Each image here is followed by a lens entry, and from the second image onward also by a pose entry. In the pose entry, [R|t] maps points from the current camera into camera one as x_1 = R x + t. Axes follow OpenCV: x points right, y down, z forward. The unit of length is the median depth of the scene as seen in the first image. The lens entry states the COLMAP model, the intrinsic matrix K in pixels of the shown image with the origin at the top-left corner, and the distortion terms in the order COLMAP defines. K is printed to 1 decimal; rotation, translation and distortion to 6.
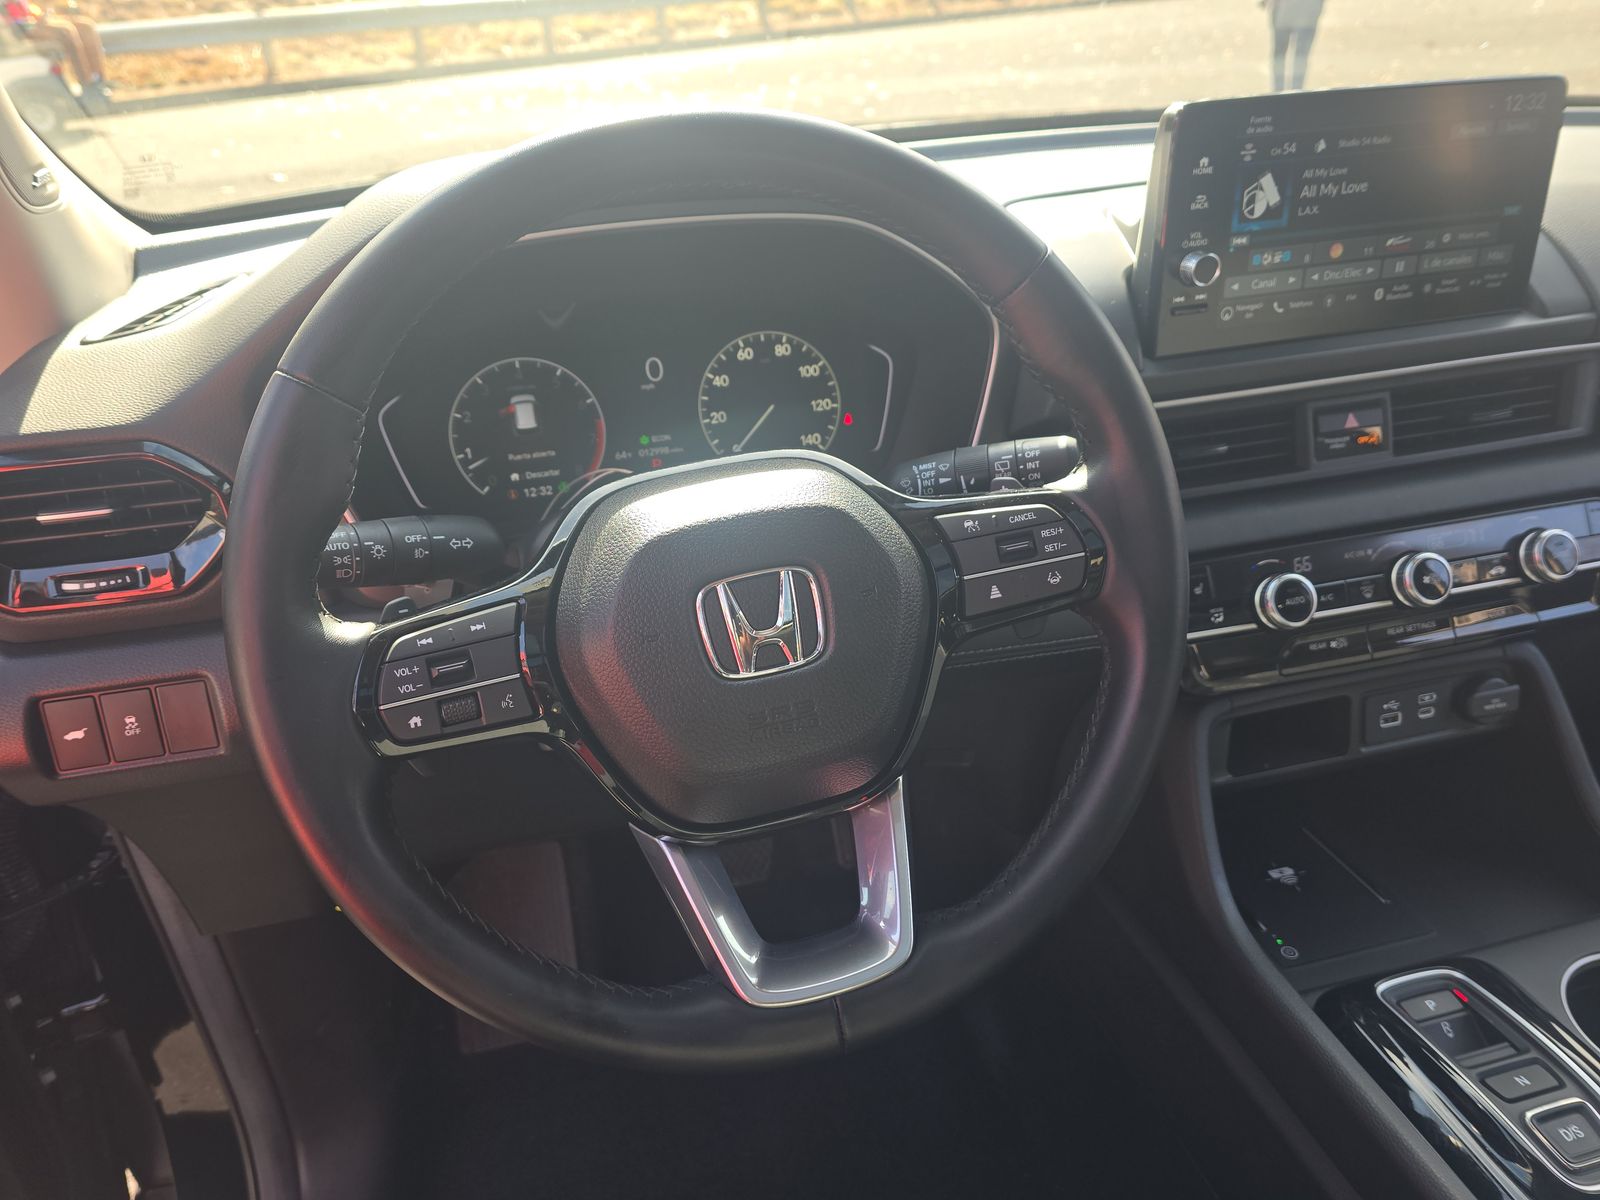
lens RADIAL K [[1089.2, 0, 800.0], [0, 1089.2, 600.0], [0, 0, 1]] dist [0.047174, -0.062097]
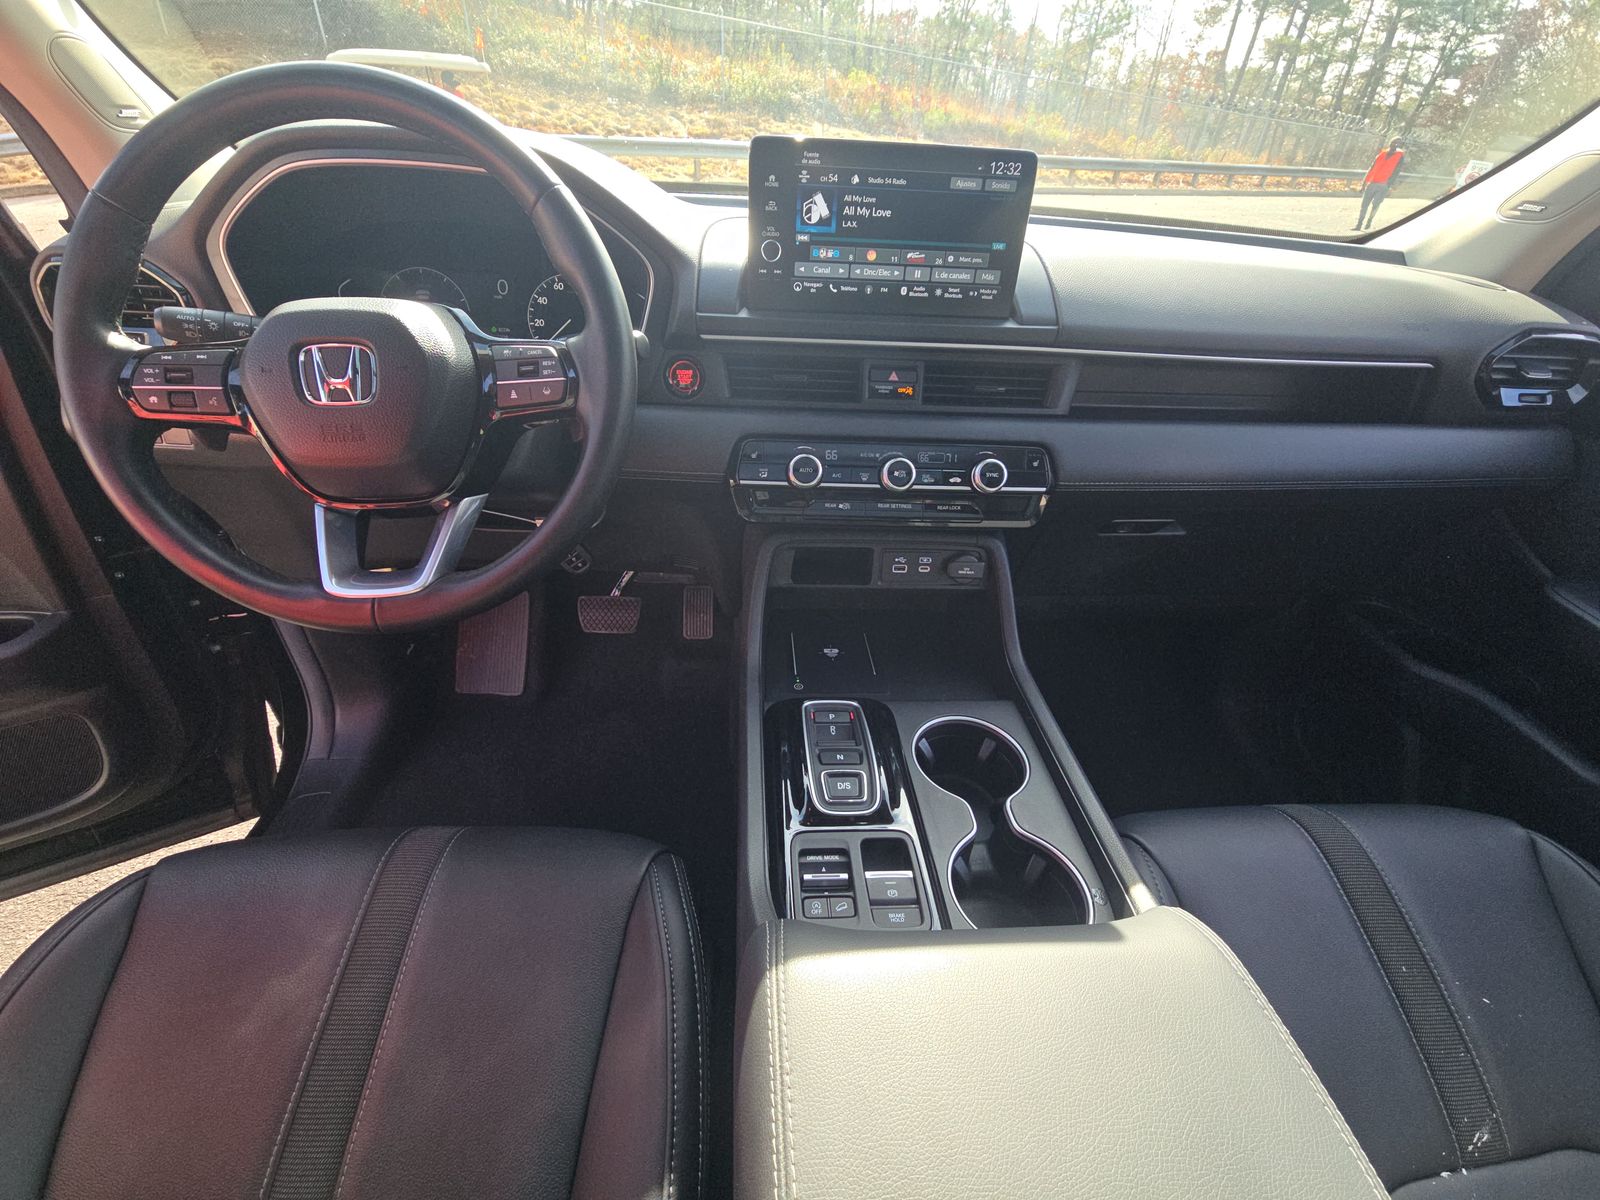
lens RADIAL K [[649.8, 0, 800.0], [0, 649.8, 600.0], [0, 0, 1]] dist [0.001792, 0.000053]
pose [[0.978897, 0.181263, -0.094363, 0.572596], [-0.171637, 0.979891, 0.101757, 0.094745], [0.110910, -0.083413, 0.990324, 0.012949]]
